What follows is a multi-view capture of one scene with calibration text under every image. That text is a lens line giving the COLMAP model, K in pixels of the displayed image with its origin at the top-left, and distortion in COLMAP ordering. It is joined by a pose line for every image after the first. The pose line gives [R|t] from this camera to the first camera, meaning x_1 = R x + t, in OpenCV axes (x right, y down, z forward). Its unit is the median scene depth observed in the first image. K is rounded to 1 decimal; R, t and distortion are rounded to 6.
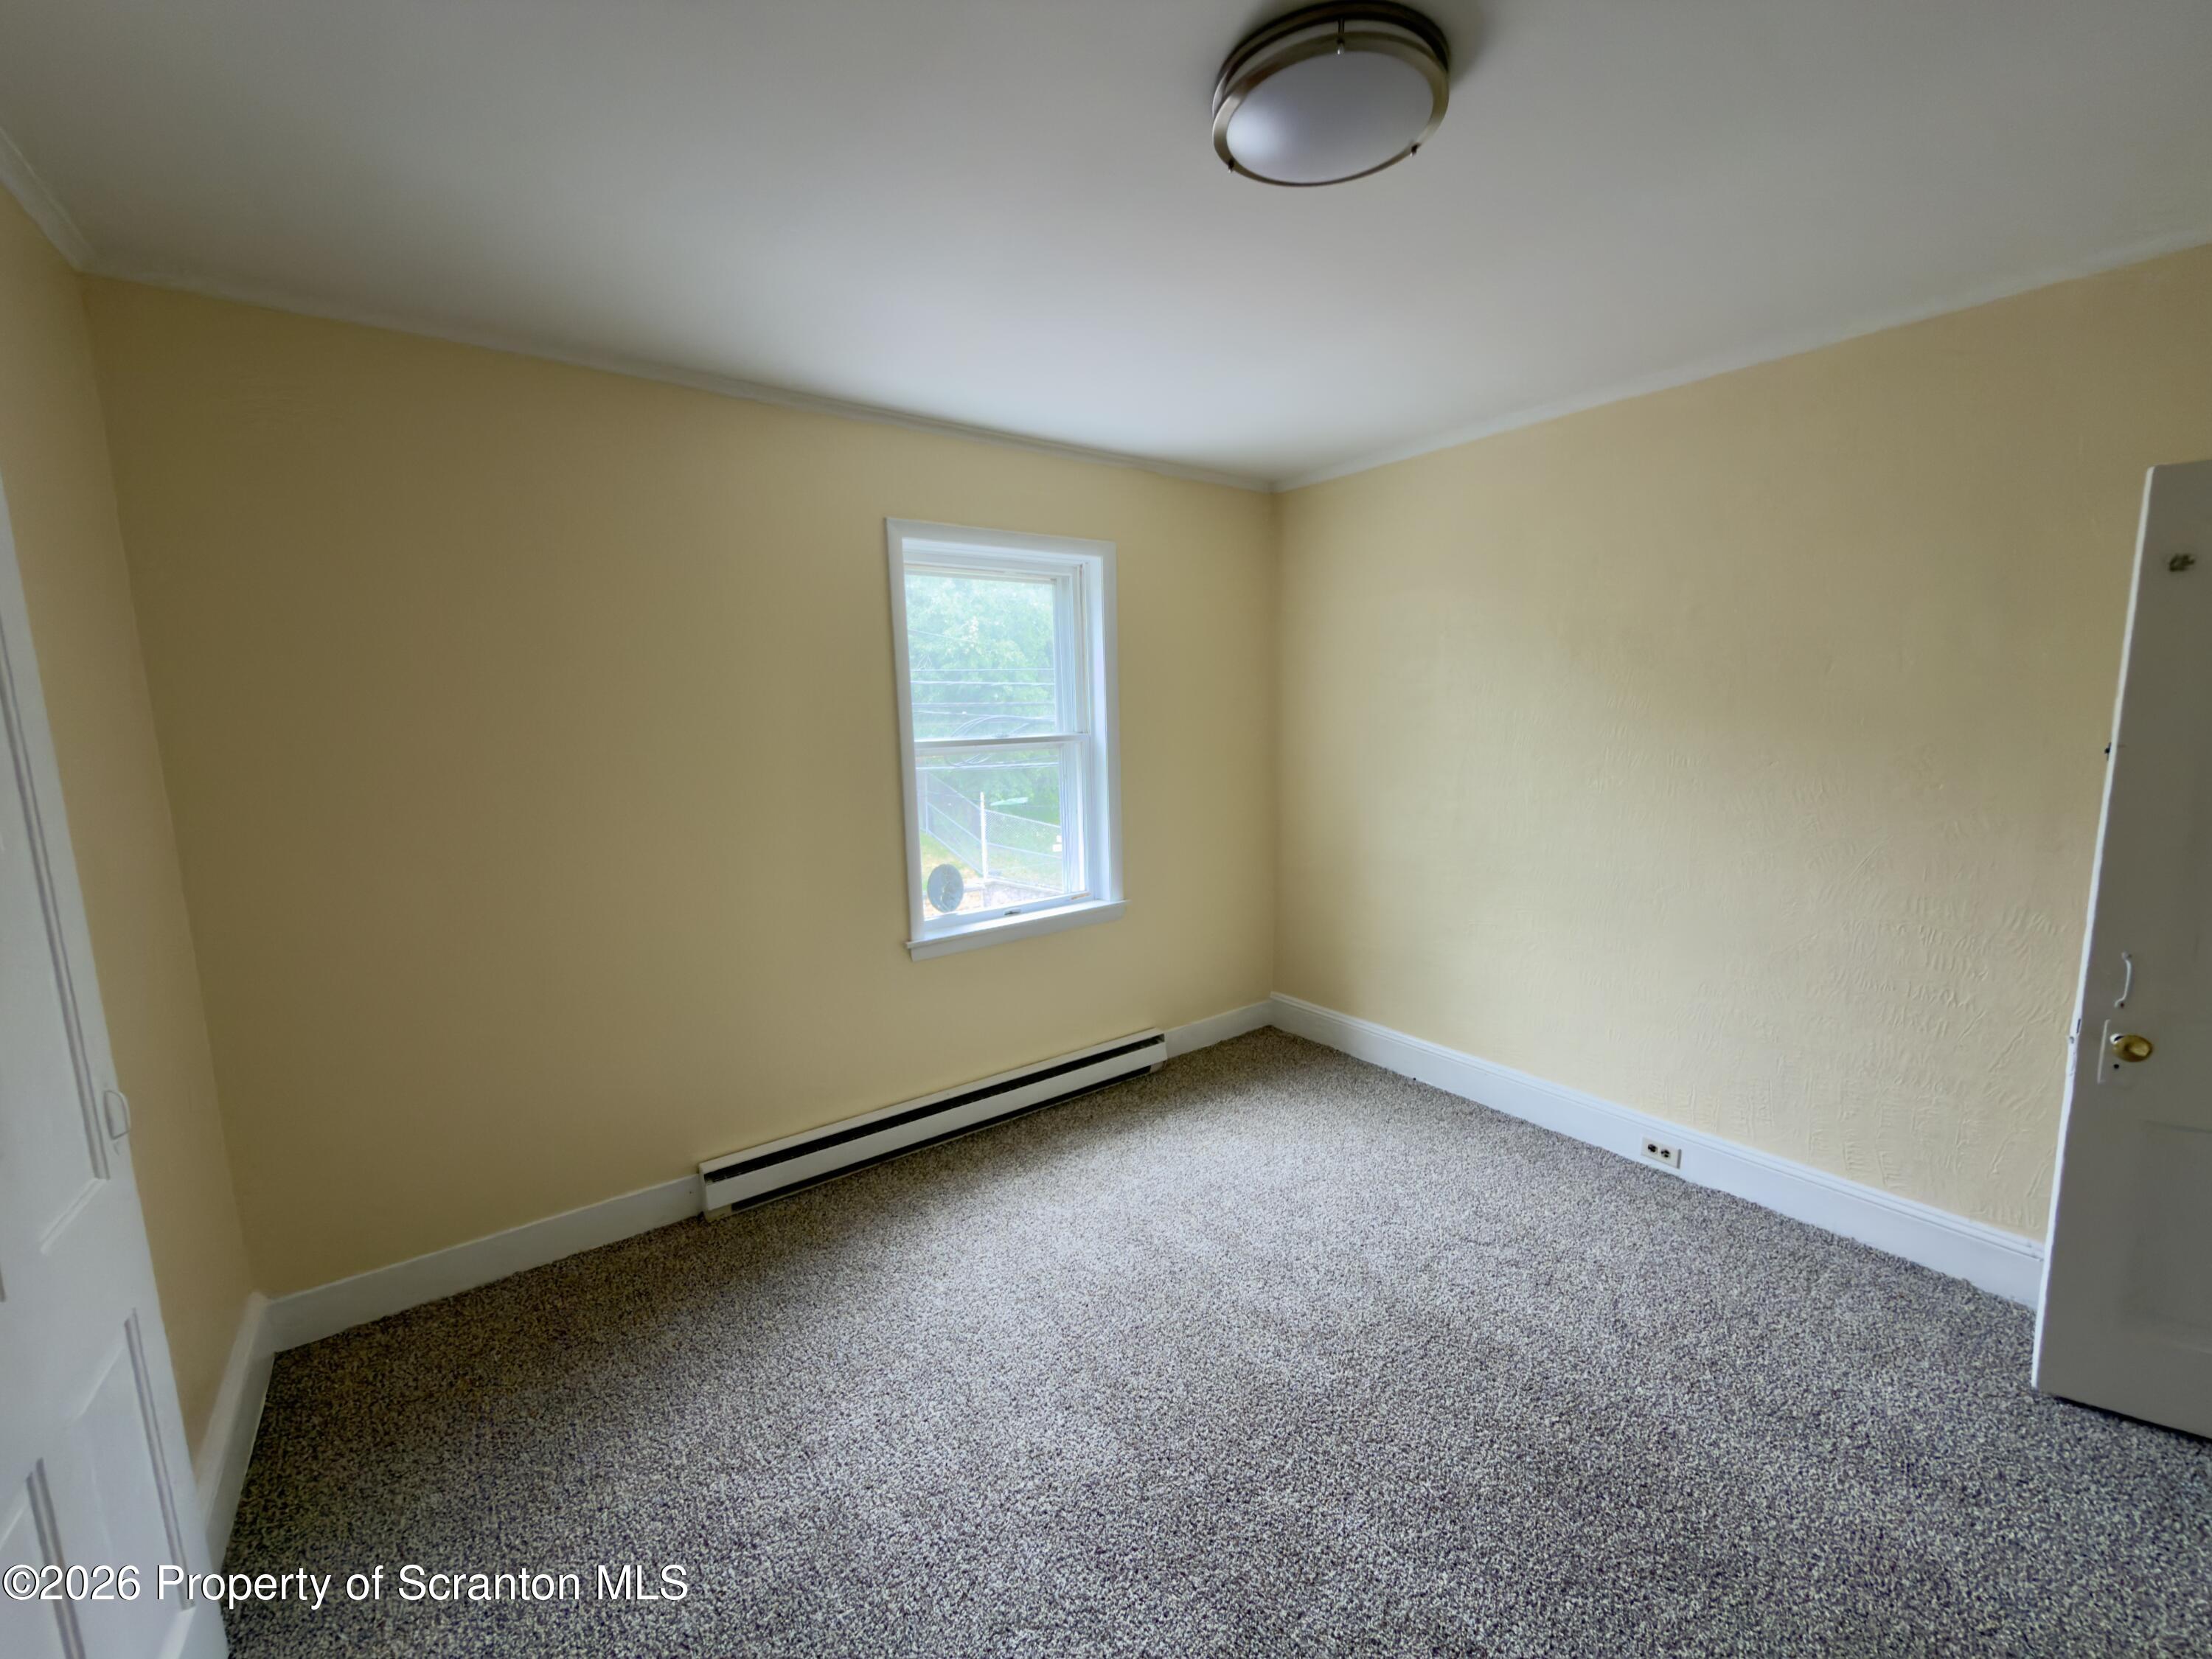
lens RADIAL K [[882.4, 0, 1106.0], [0, 882.4, 833.5], [0, 0, 1]] dist [0.003096, -0.000192]
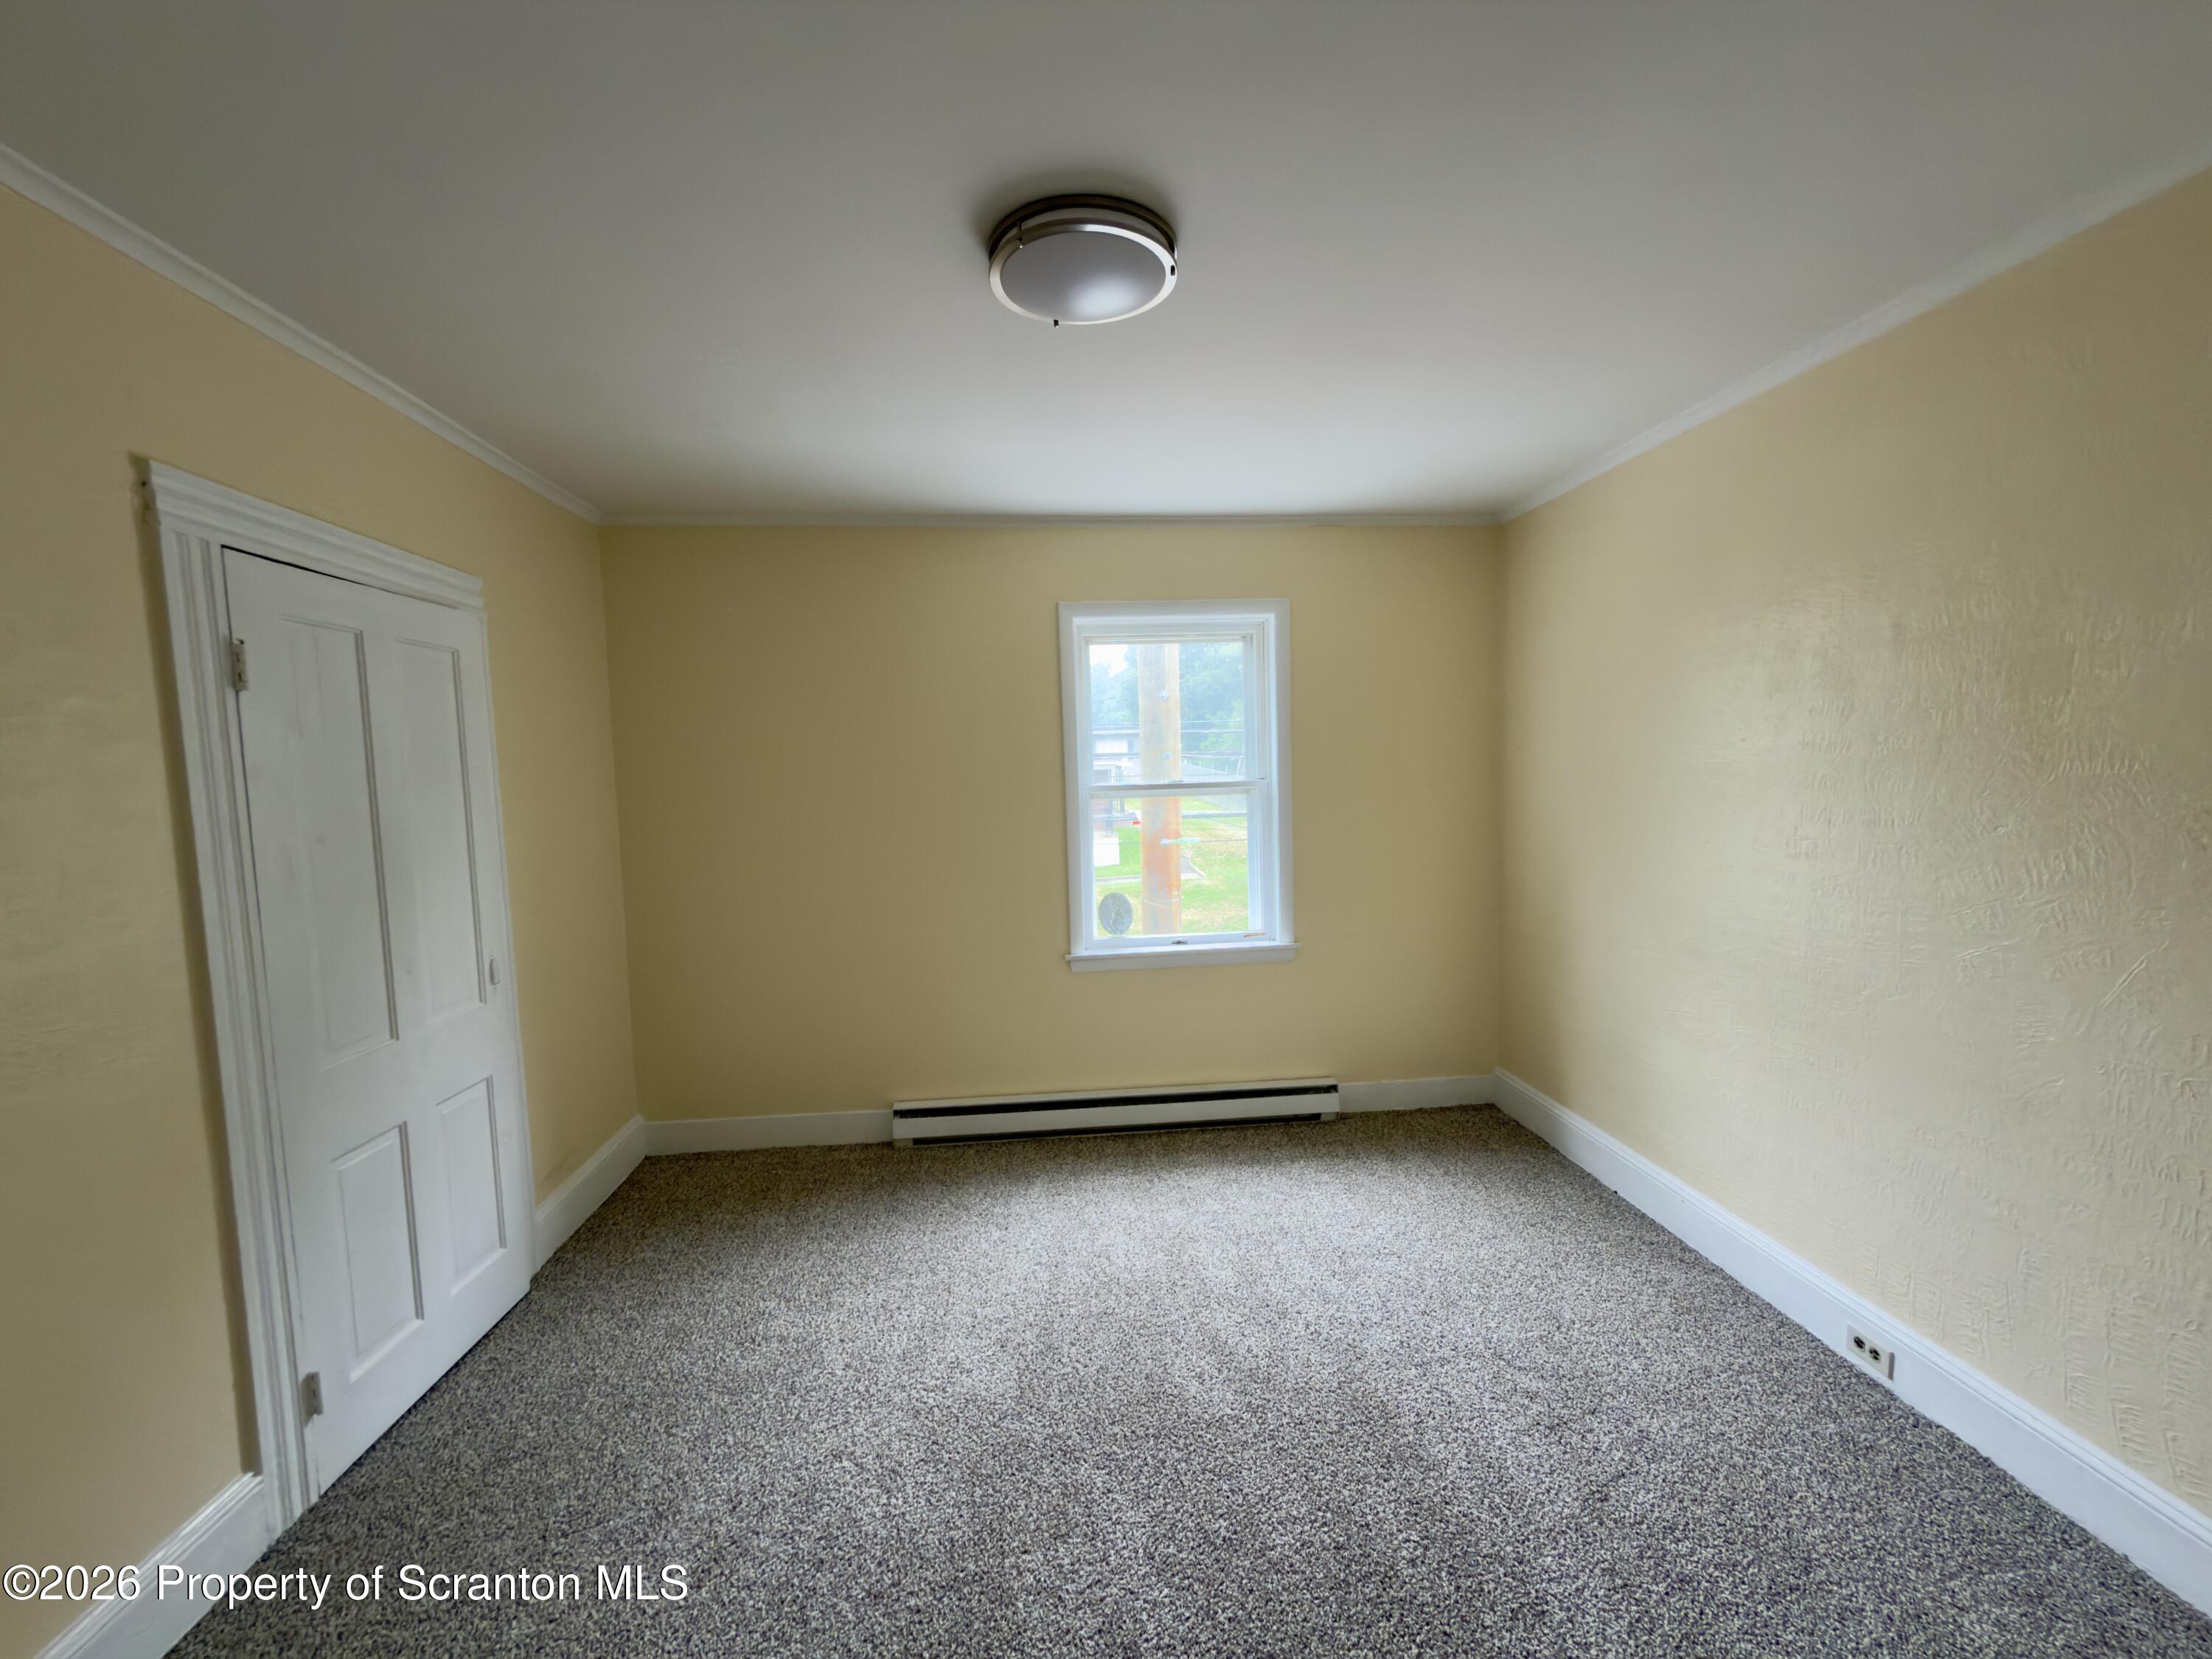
lens RADIAL K [[882.4, 0, 1106.0], [0, 882.4, 833.5], [0, 0, 1]] dist [0.003096, -0.000192]
pose [[0.851756, 0.038387, -0.522531, 0.454869], [-0.065034, 0.997346, -0.032740, -0.003754], [0.519888, 0.061869, 0.851991, 0.014430]]
